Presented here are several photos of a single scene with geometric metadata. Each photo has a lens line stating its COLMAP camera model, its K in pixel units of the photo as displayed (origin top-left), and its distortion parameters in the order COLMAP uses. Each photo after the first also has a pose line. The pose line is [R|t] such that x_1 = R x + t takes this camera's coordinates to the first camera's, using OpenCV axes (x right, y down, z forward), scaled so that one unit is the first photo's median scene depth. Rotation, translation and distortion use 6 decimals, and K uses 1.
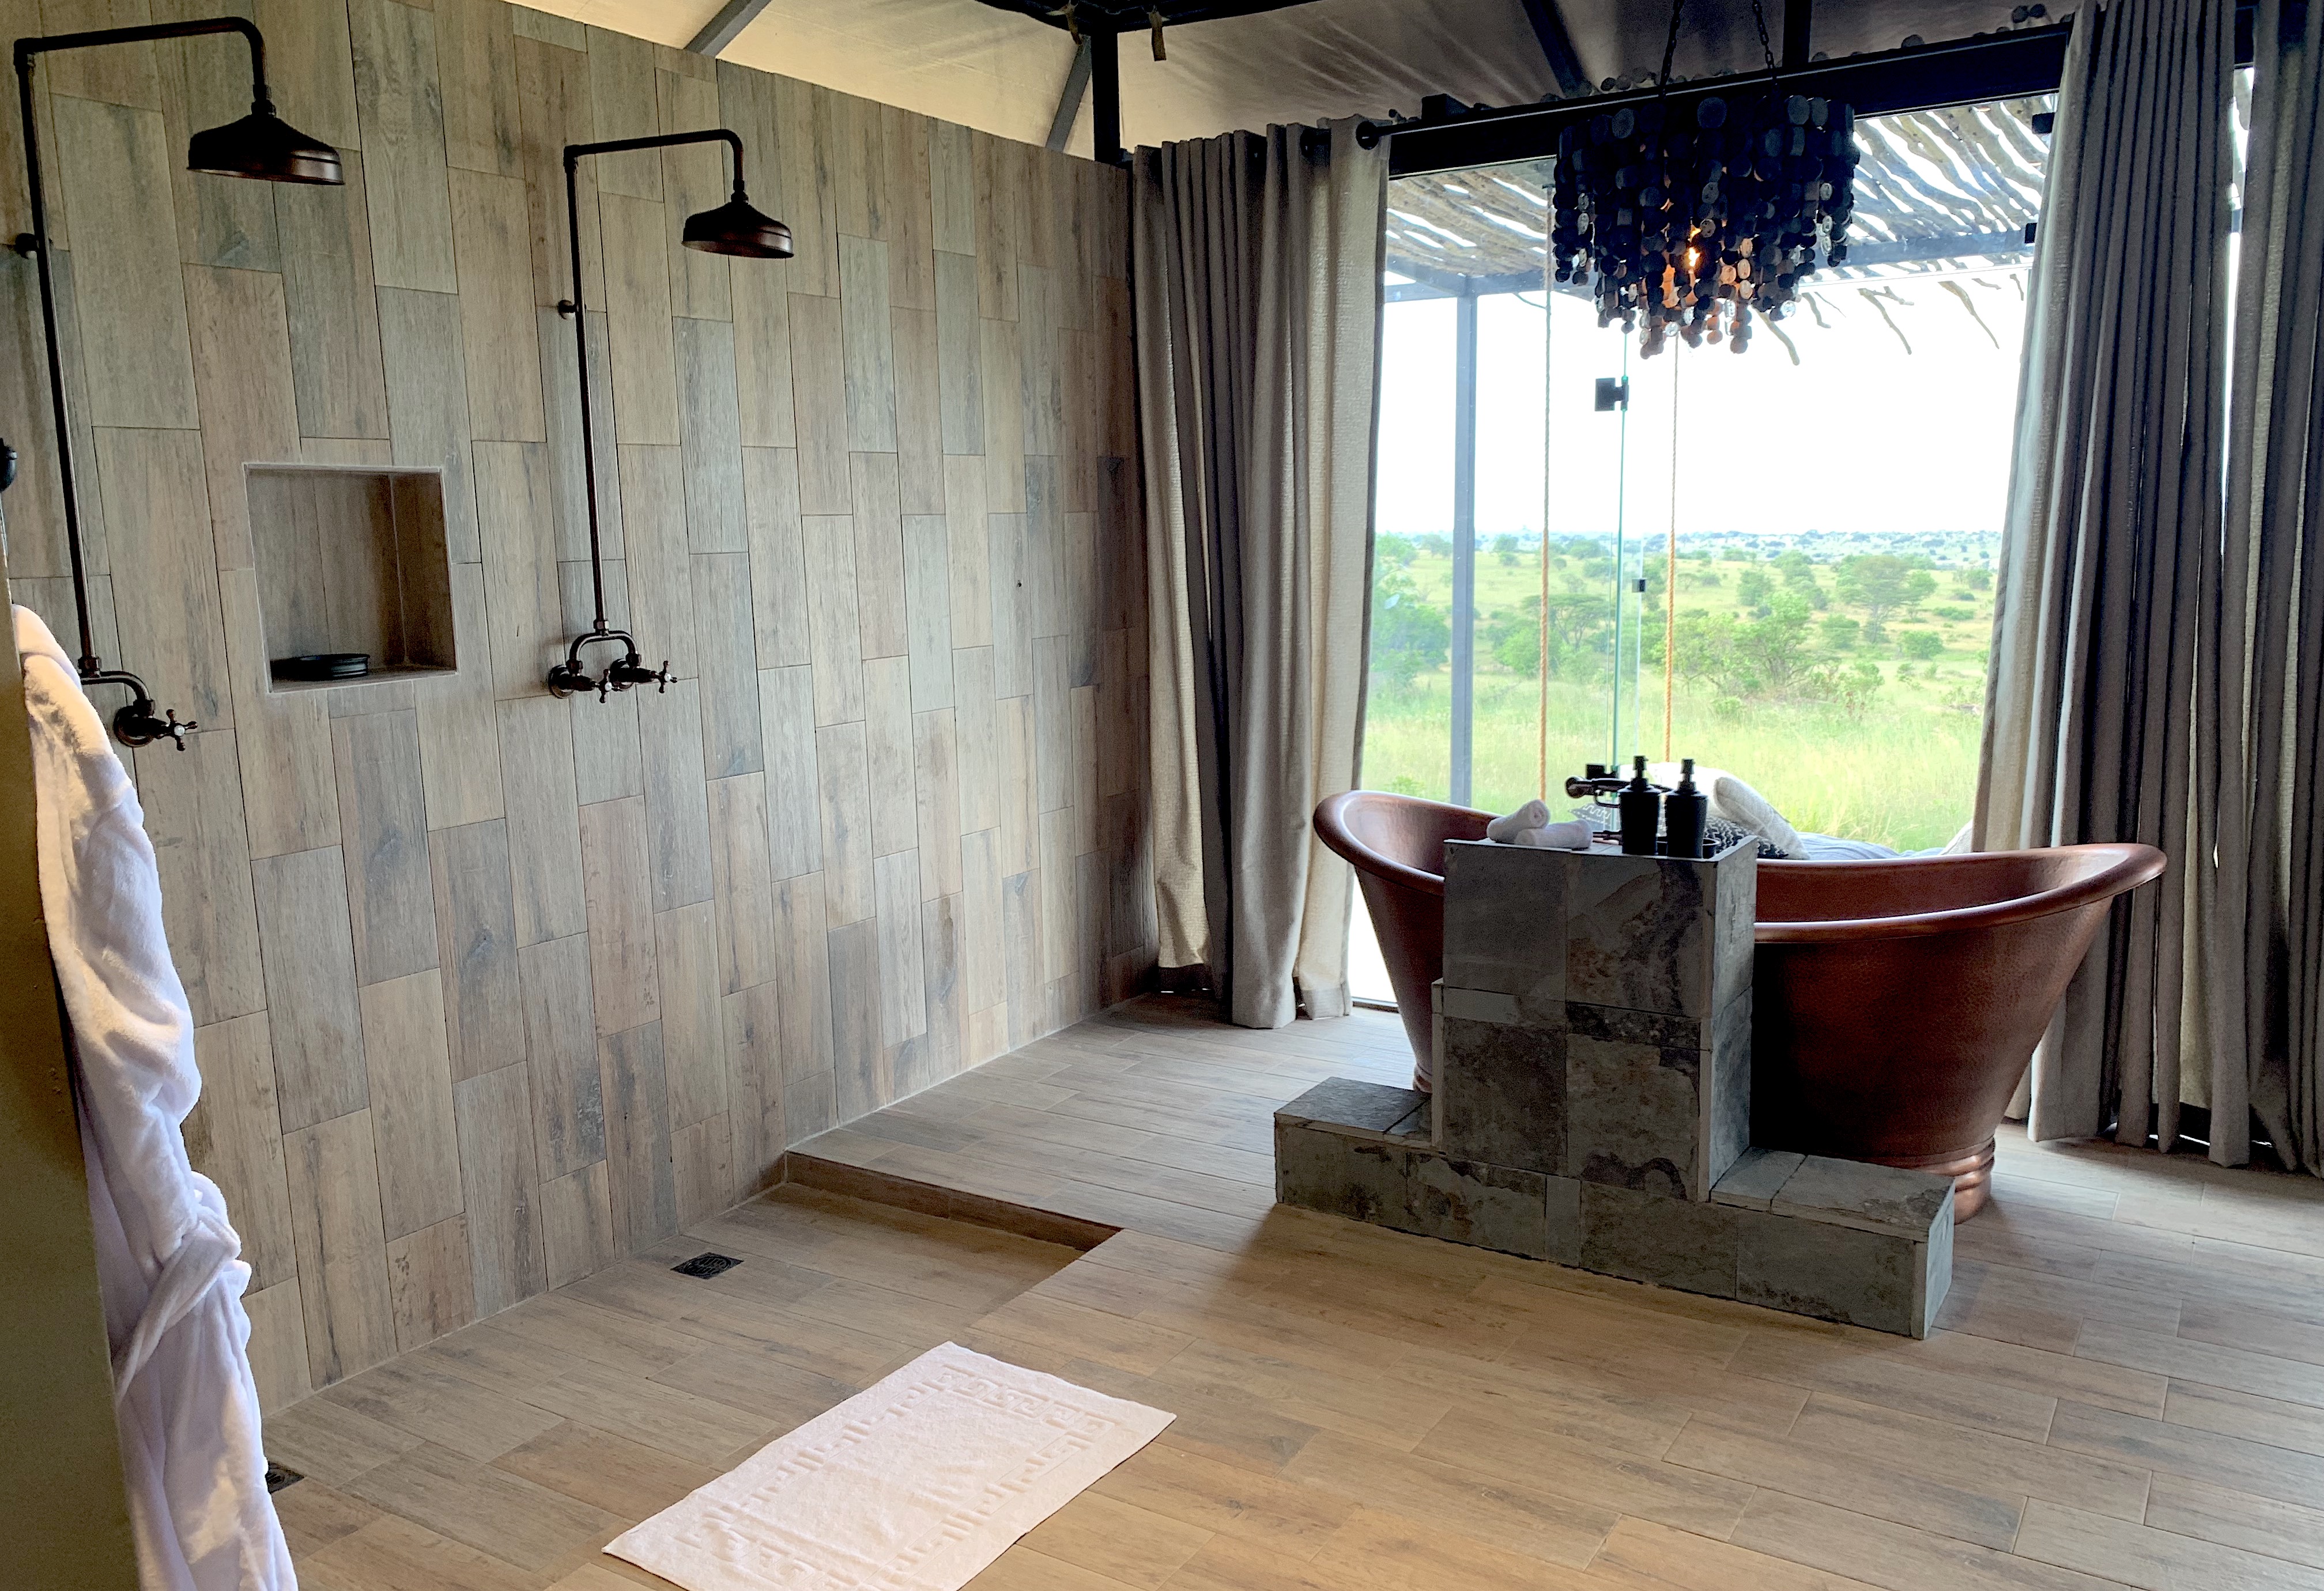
lens RADIAL K [[1747.2, 0, 1163.1], [0, 1747.2, 801.5], [0, 0, 1]] dist [0.002699, 0.000165]
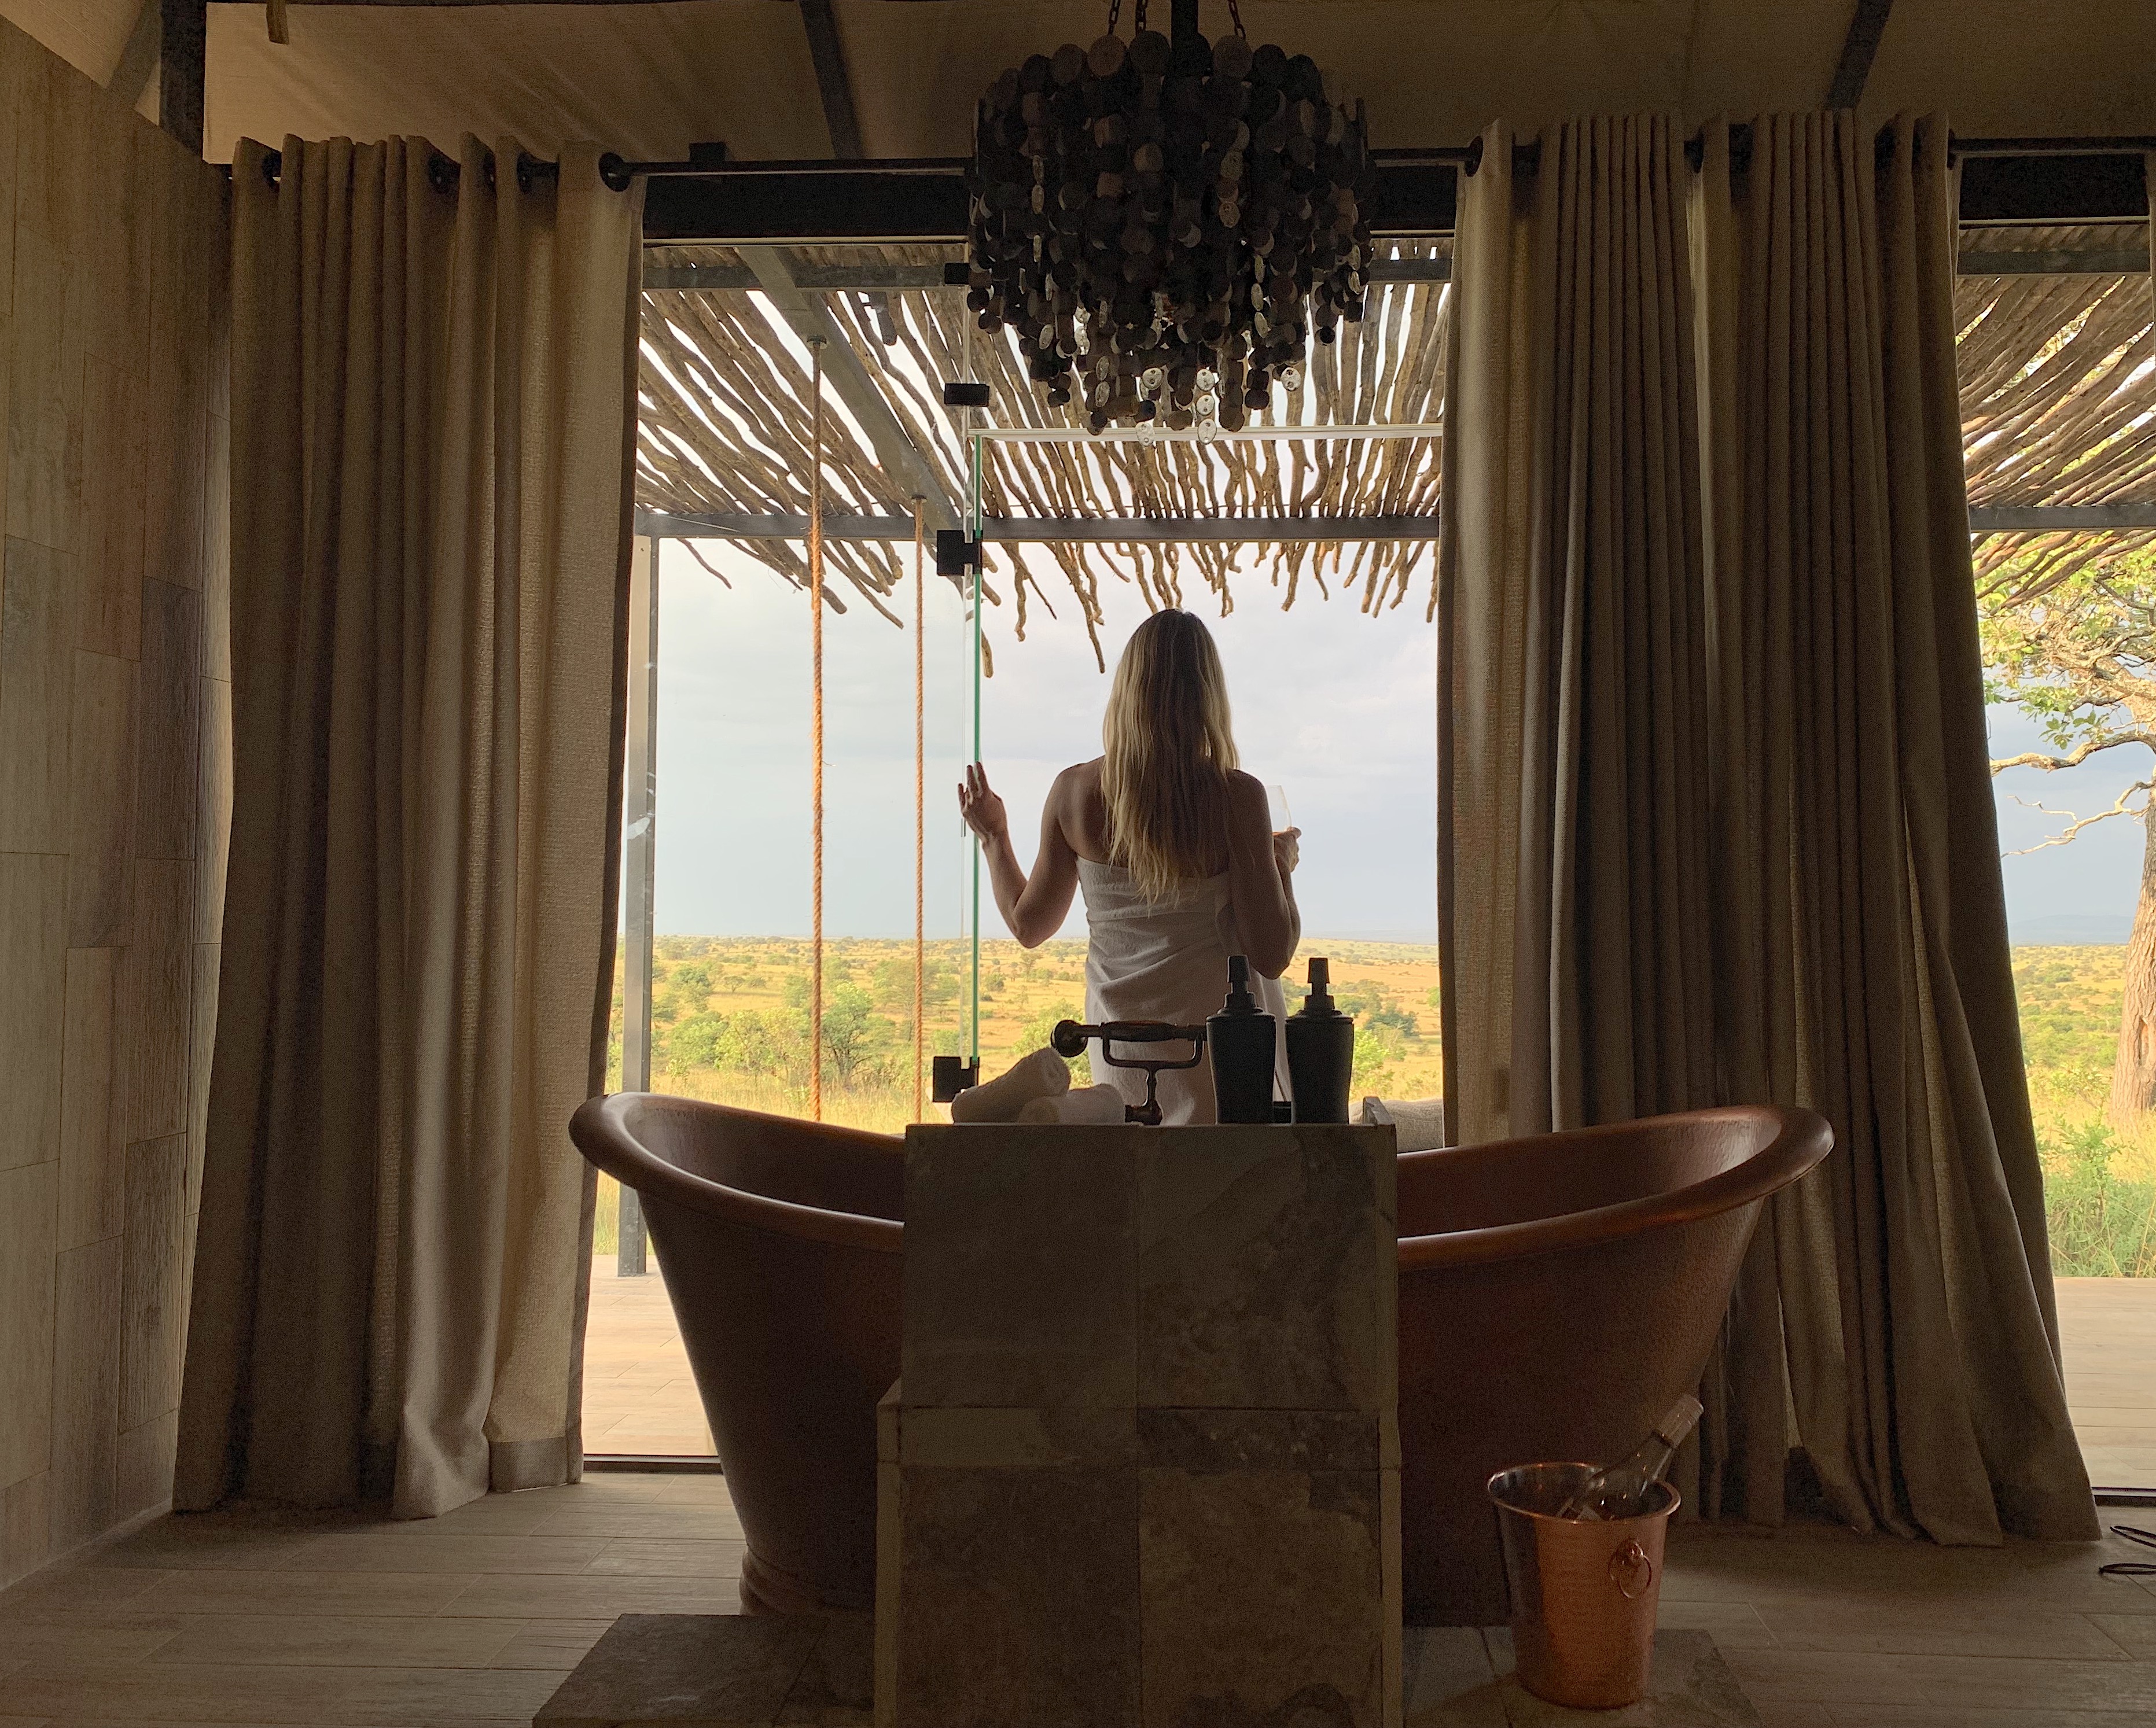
lens RADIAL K [[1641.7, 0, 1076.4], [0, 1641.7, 854.5], [0, 0, 1]] dist [-0.002447, 0.006827]
pose [[0.866929, 0.051439, 0.495770, -0.037232], [0.058016, 0.977486, -0.202869, 0.036058], [-0.495044, 0.204636, 0.844426, 0.402763]]
